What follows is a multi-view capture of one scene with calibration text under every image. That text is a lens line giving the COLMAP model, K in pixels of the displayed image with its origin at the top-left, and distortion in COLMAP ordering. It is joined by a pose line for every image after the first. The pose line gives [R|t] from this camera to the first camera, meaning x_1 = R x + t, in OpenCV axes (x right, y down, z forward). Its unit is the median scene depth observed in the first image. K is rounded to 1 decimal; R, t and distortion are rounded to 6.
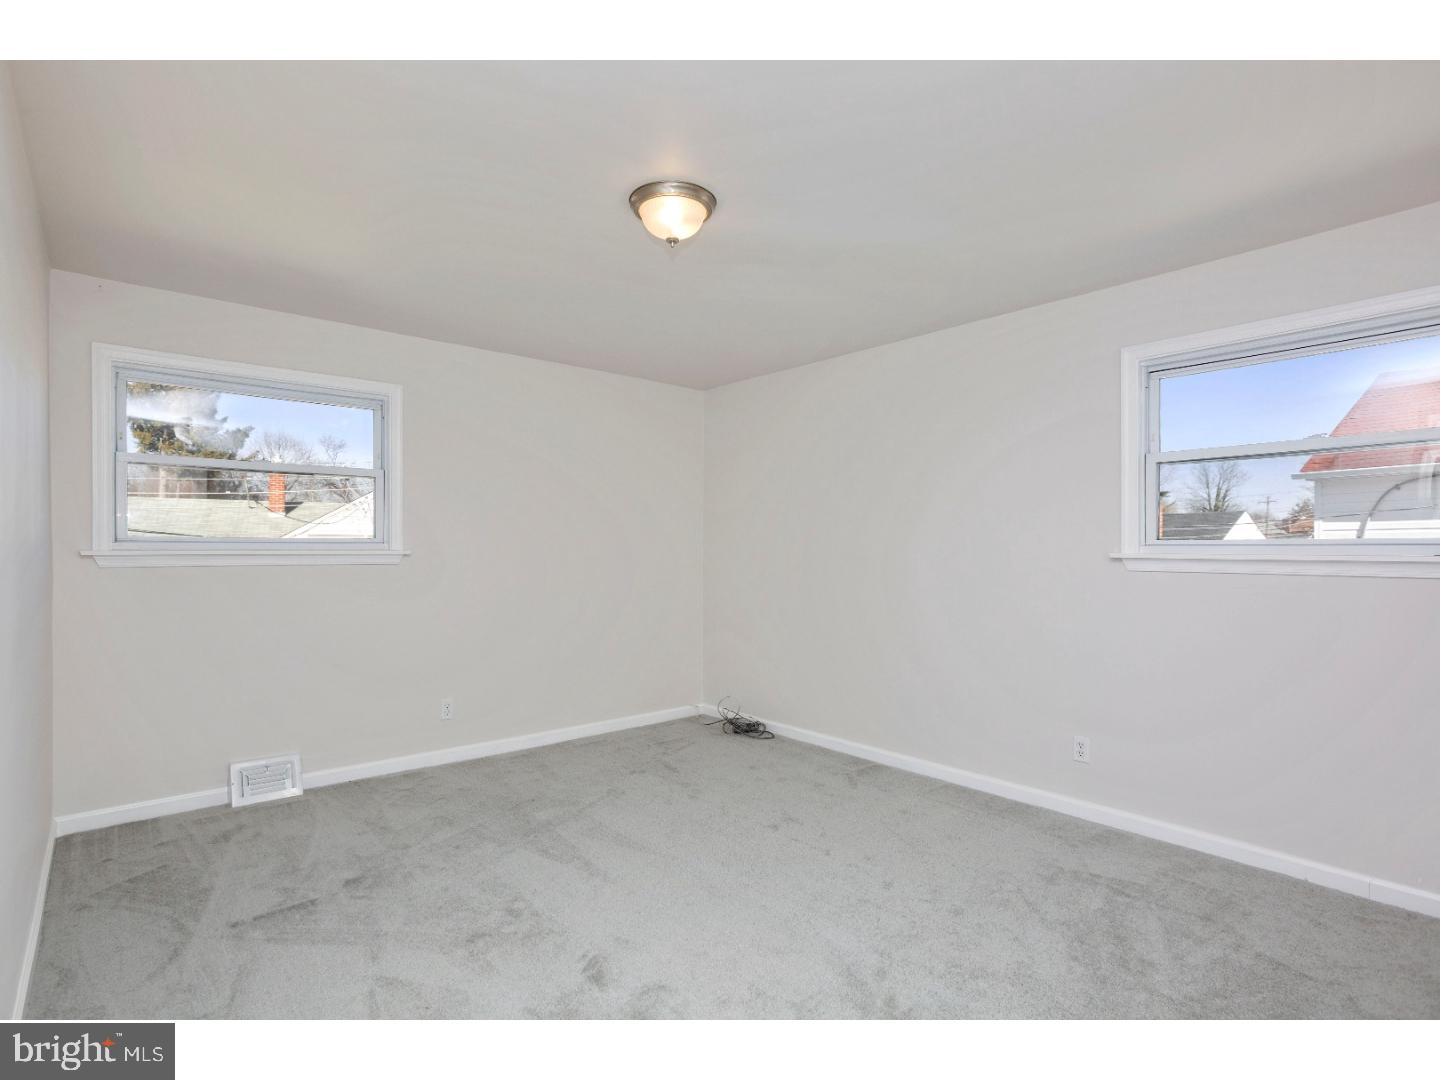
lens RADIAL K [[706.0, 0, 713.3], [0, 706.0, 549.8], [0, 0, 1]] dist [-0.003284, 0.002549]
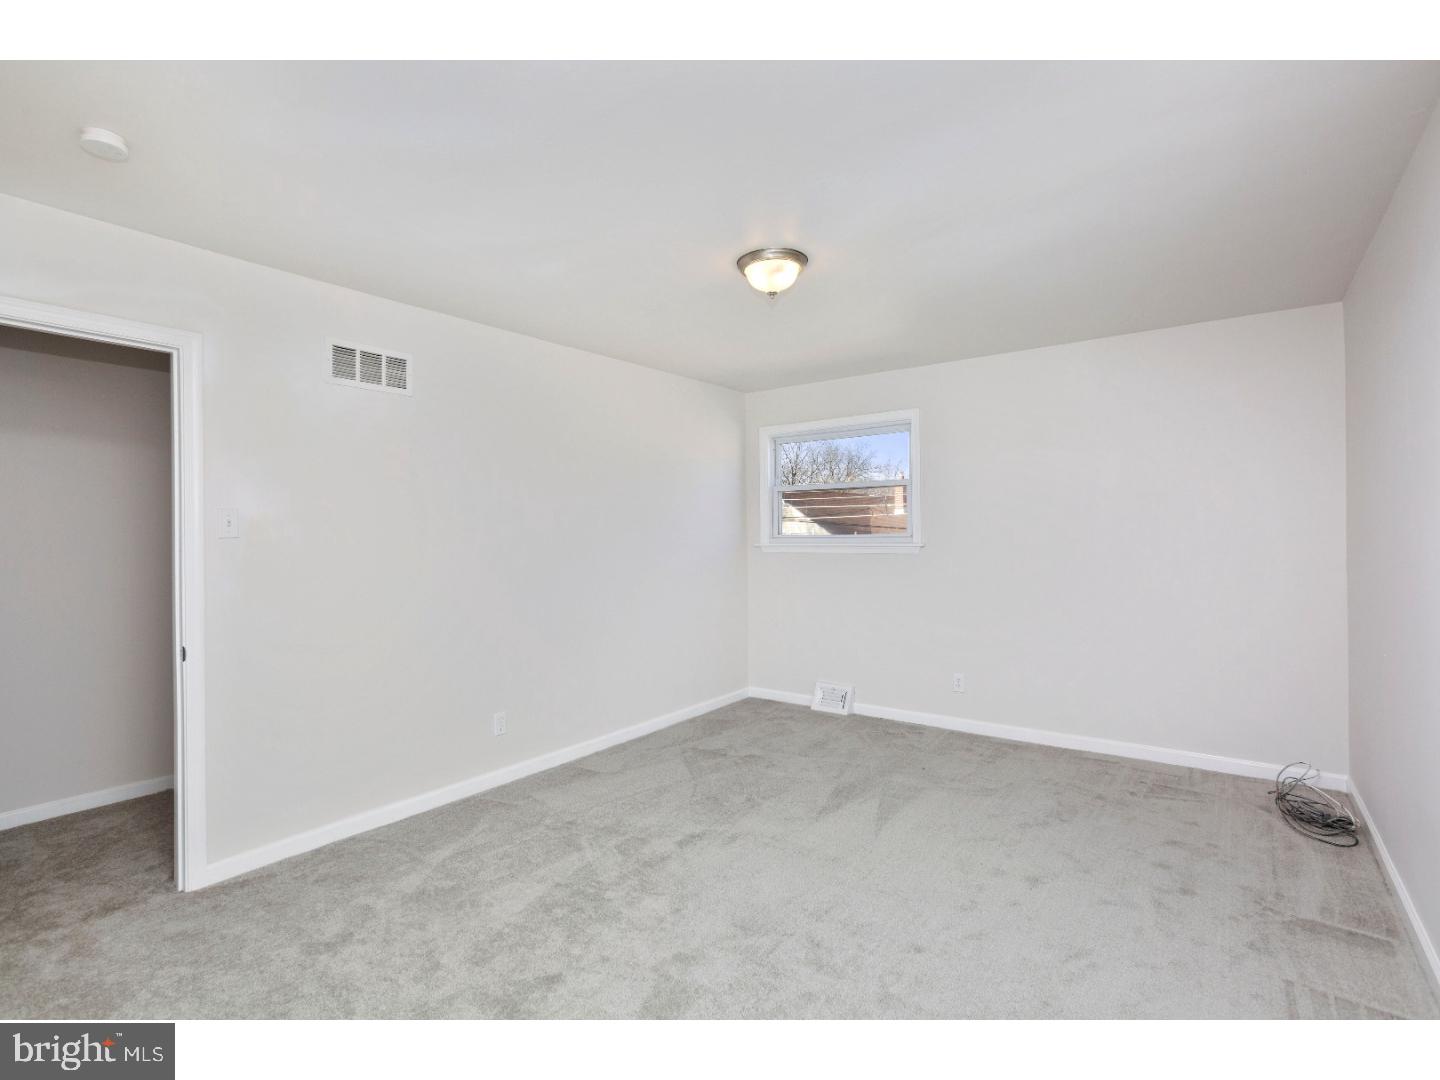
lens RADIAL K [[706.0, 0, 724.4], [0, 706.0, 535.8], [0, 0, 1]] dist [-0.003284, 0.002549]
pose [[0.227851, -0.006503, -0.973674, 0.751482], [0.004378, 0.999974, -0.005654, -0.008383], [0.973686, -0.002975, 0.227874, 0.434983]]
